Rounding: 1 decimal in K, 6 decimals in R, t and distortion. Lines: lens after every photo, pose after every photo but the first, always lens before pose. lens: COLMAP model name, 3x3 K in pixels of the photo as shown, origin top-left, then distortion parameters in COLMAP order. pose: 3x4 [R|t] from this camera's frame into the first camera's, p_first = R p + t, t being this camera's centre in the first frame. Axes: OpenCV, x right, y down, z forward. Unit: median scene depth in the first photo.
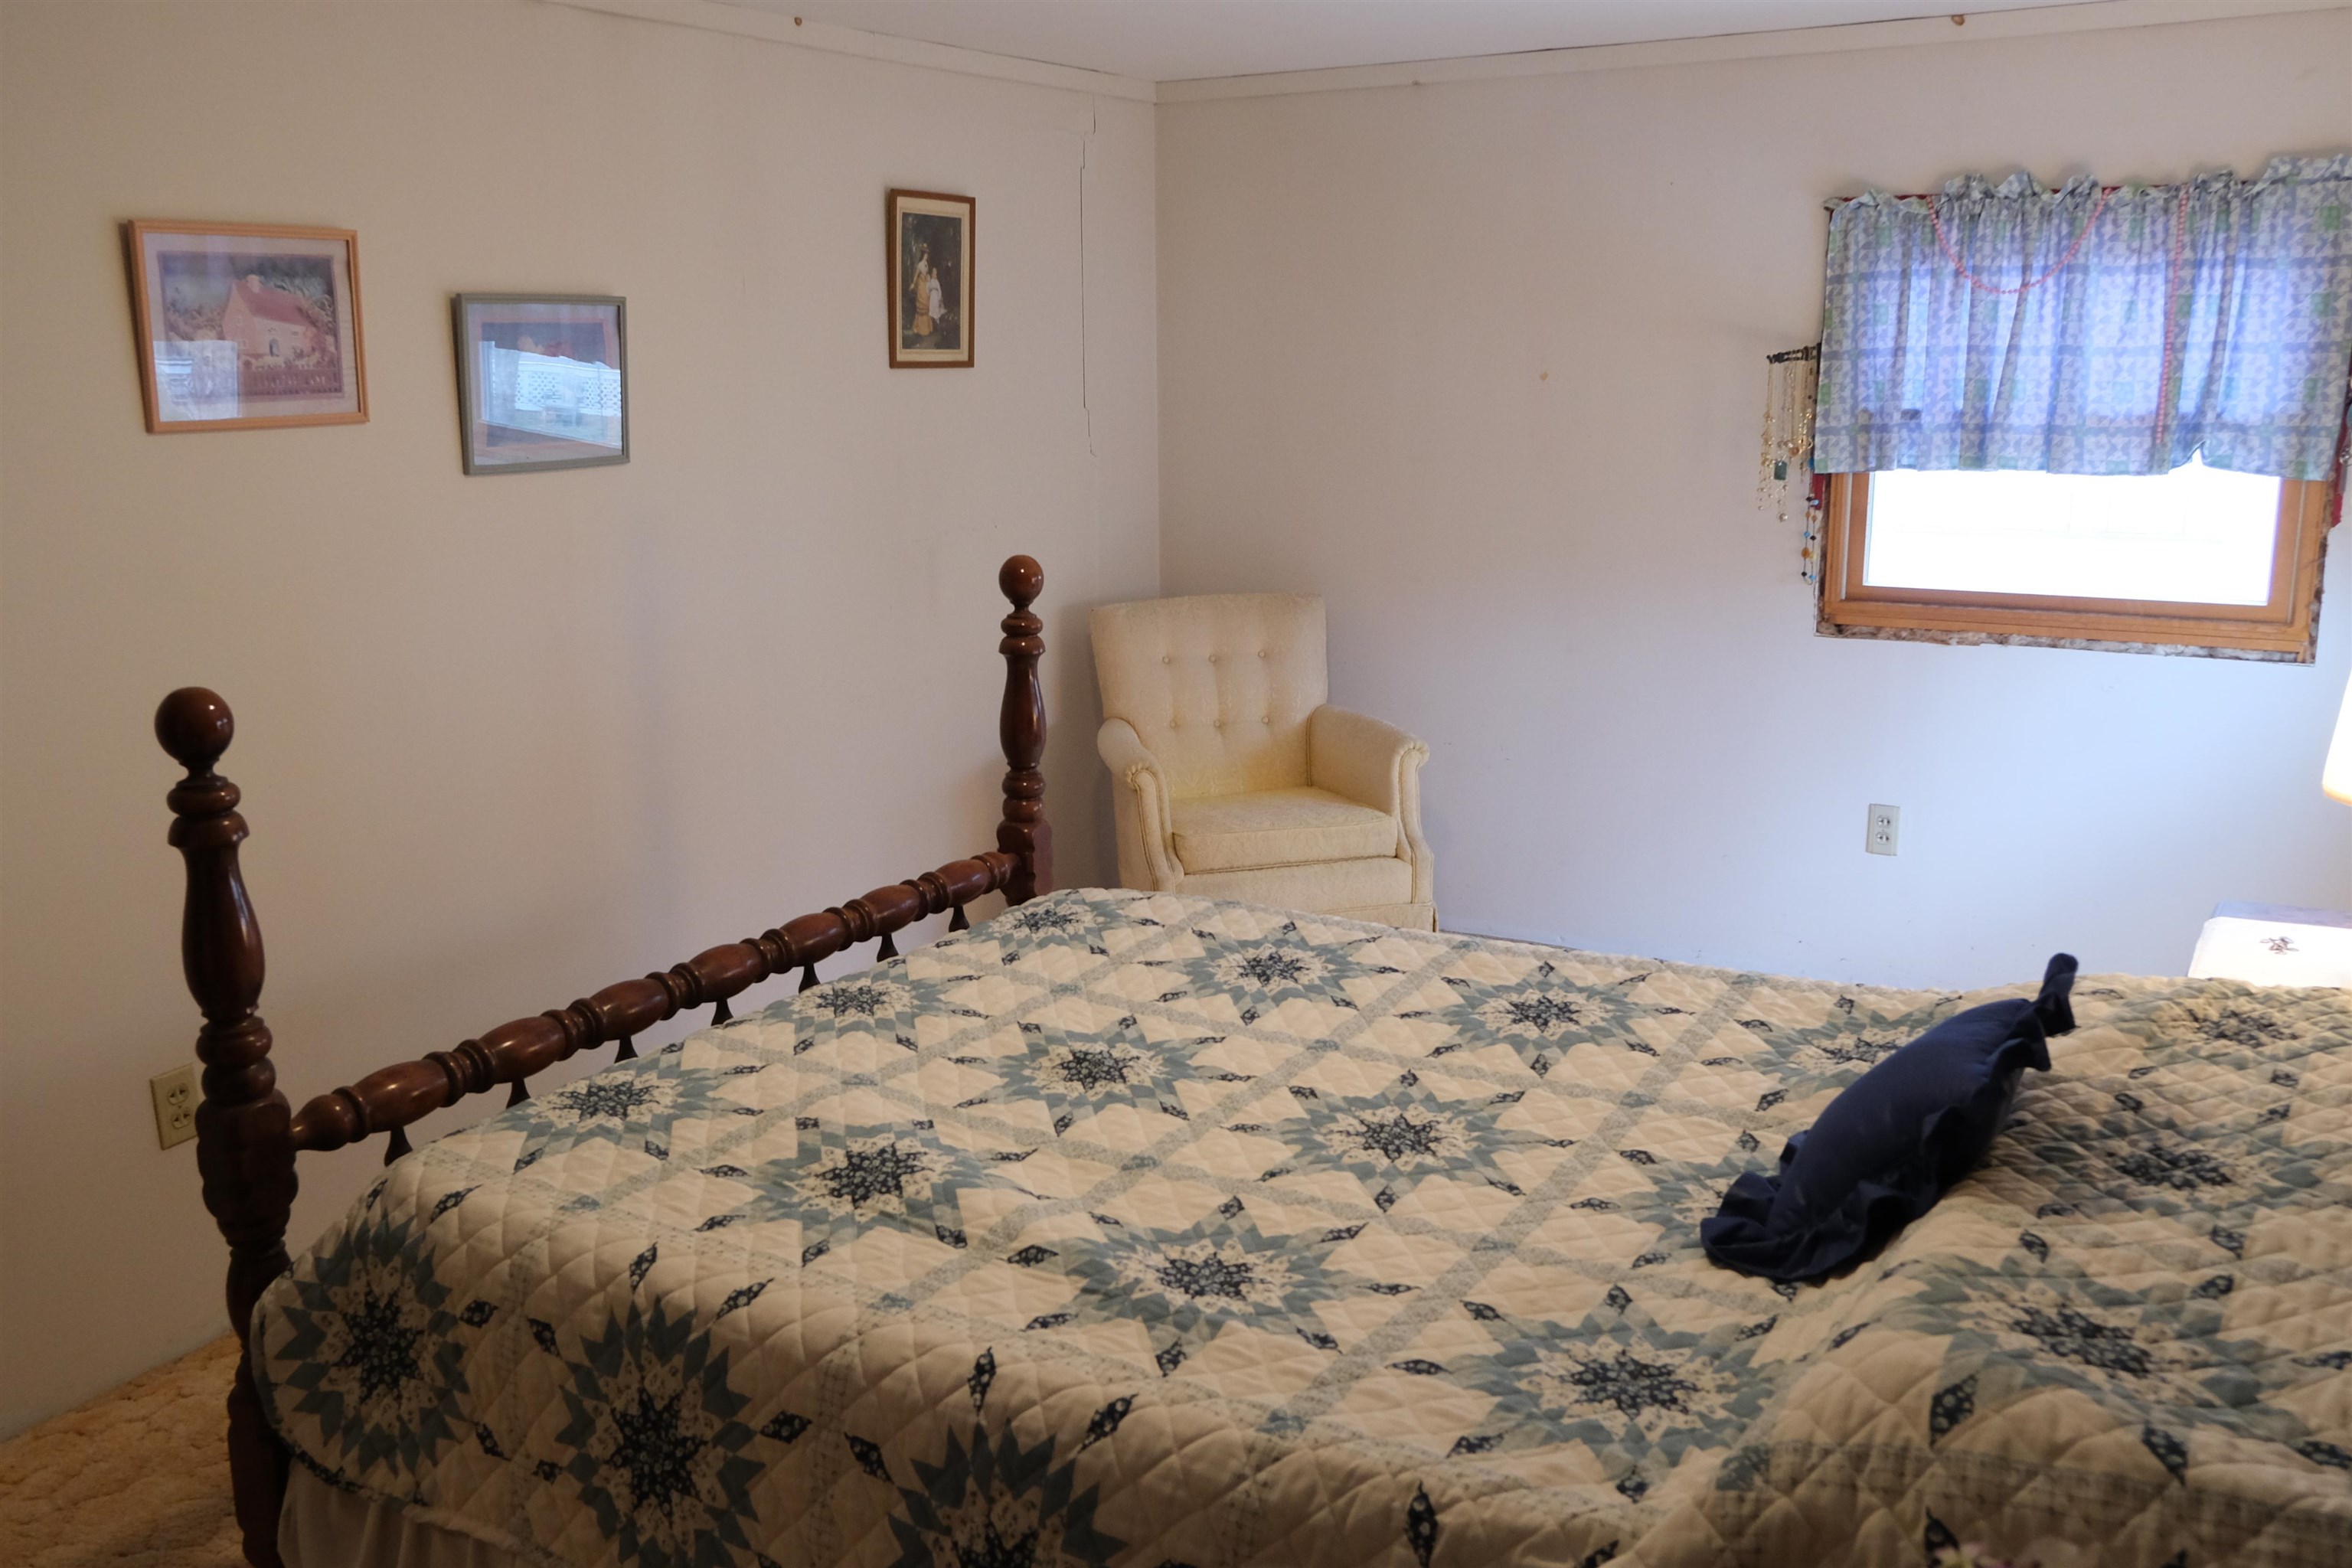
lens RADIAL K [[2016.2, 0, 1186.5], [0, 2016.2, 777.2], [0, 0, 1]] dist [0.001993, 0.015677]
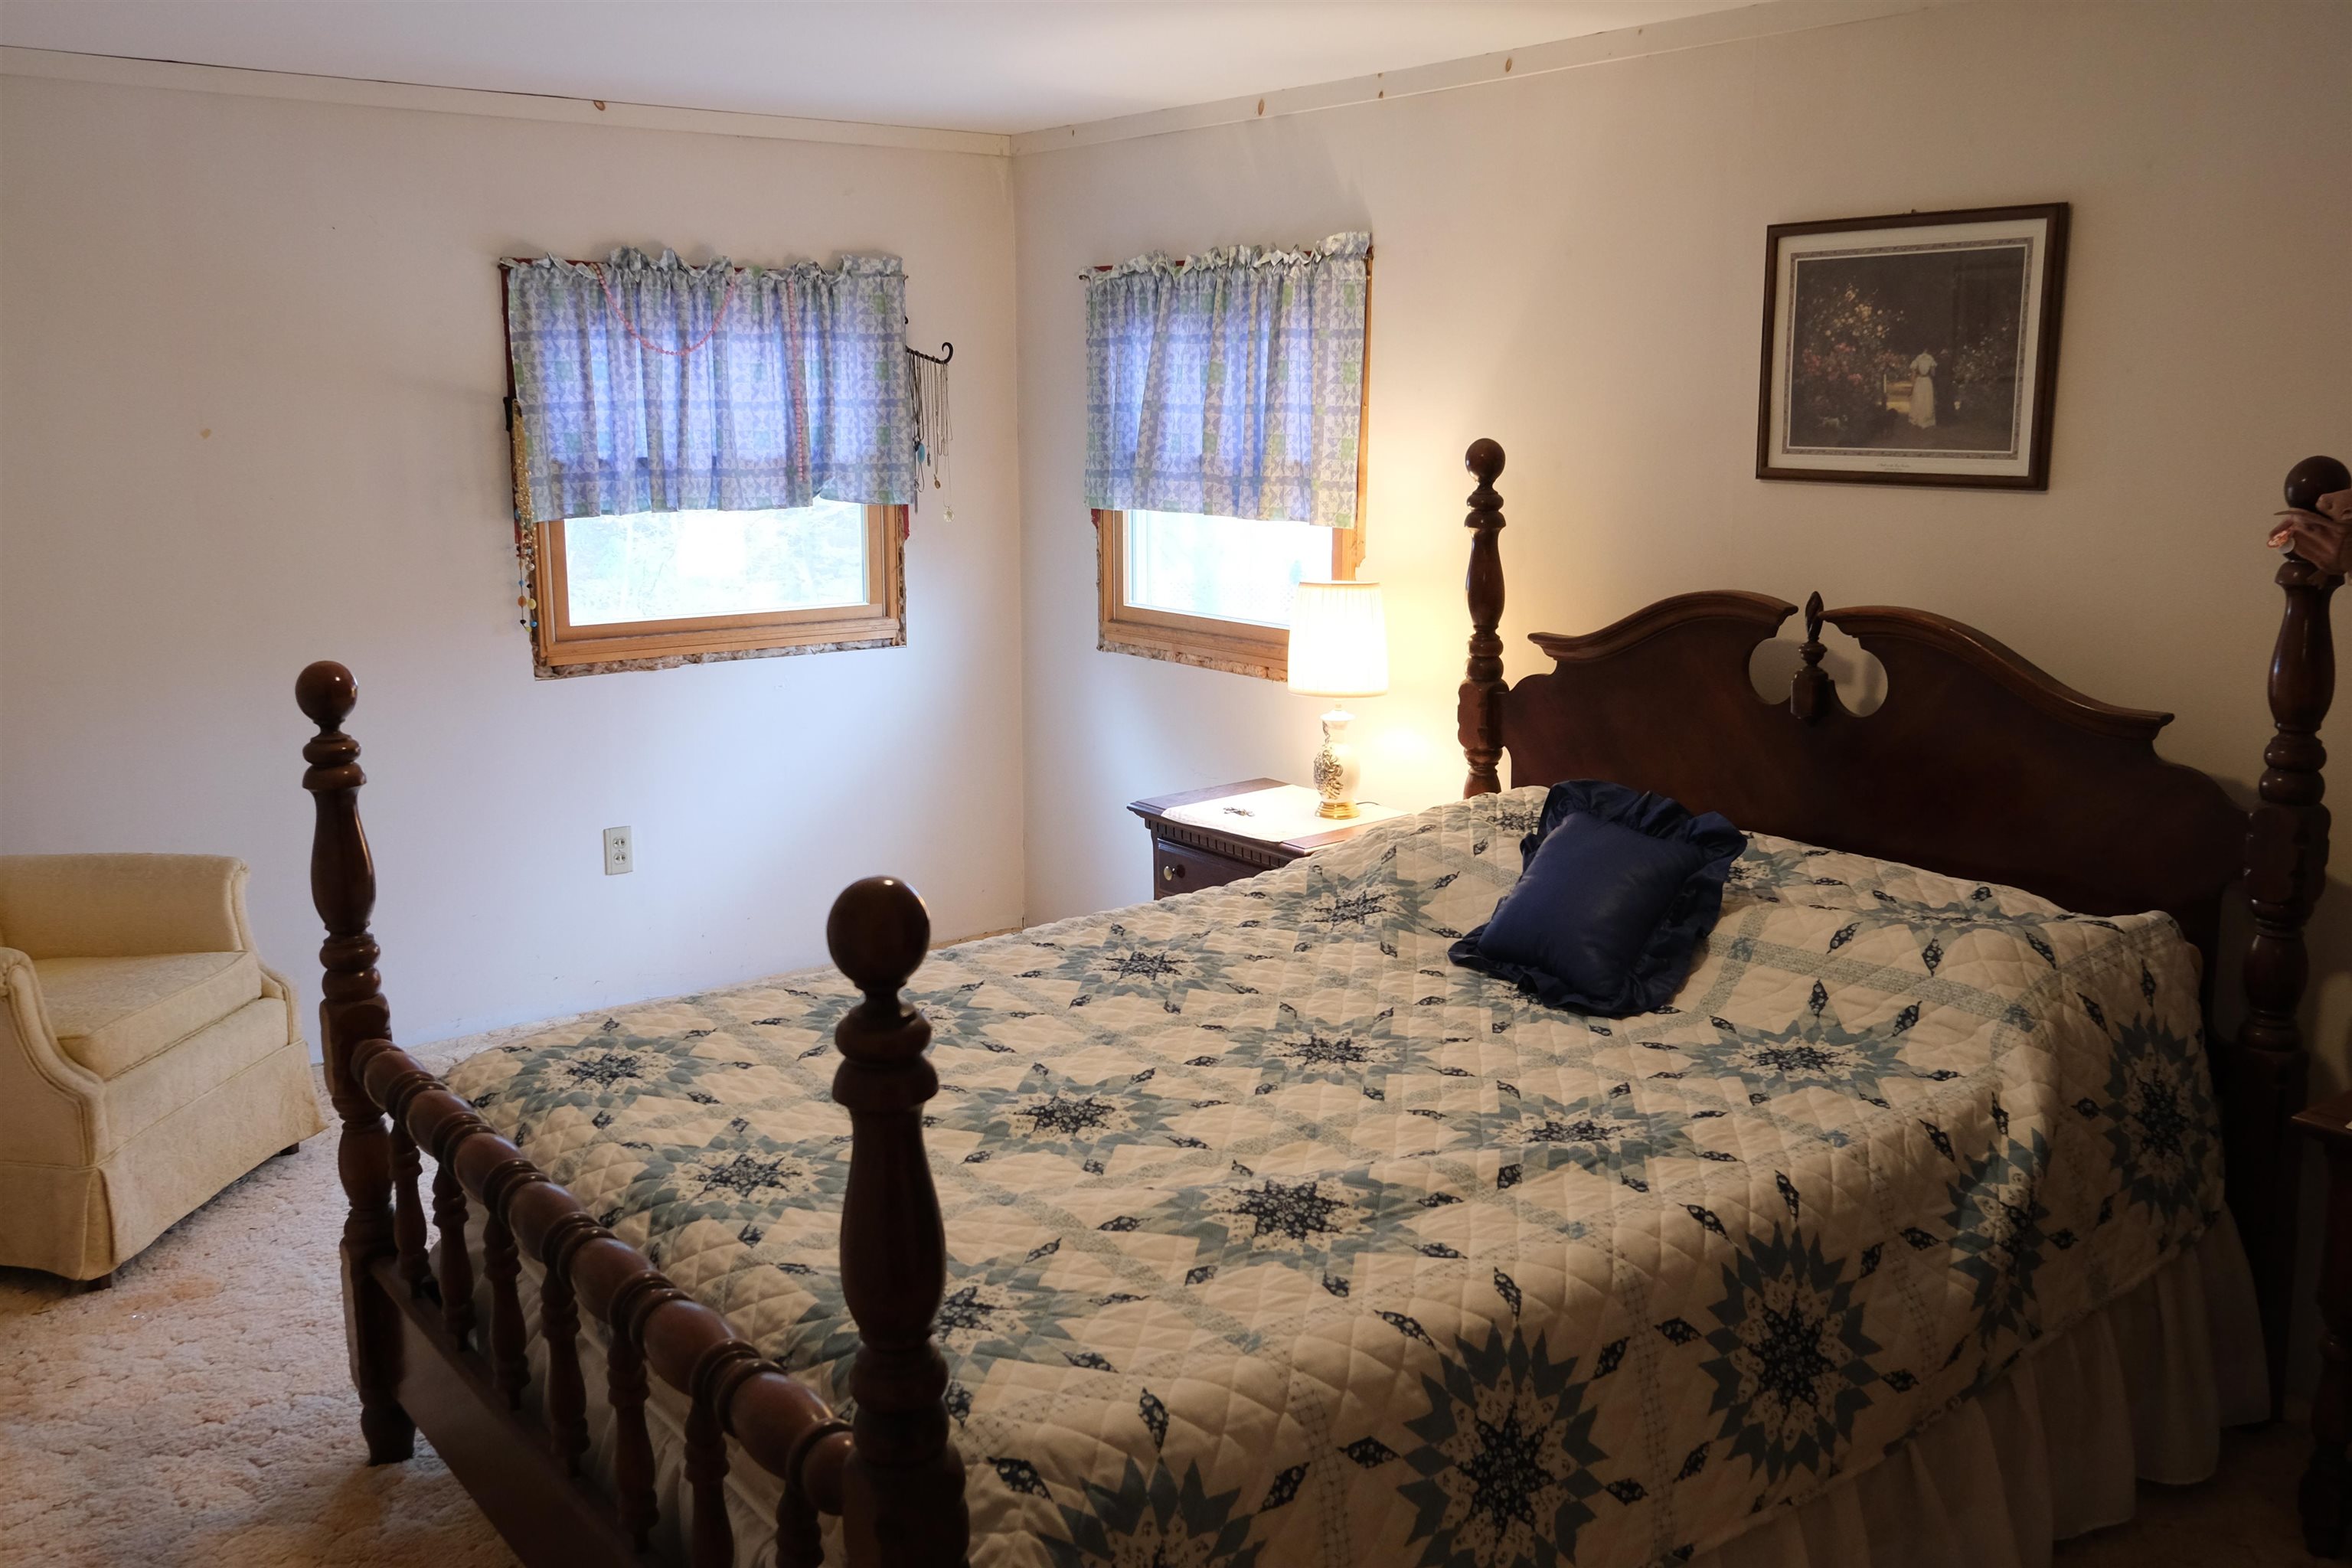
lens RADIAL K [[2016.2, 0, 1186.5], [0, 2016.2, 777.2], [0, 0, 1]] dist [0.001993, 0.015677]
pose [[0.373611, -0.166602, 0.912501, -0.568484], [0.193608, 0.976077, 0.098939, -0.066204], [-0.907155, 0.139703, 0.396929, 0.331117]]
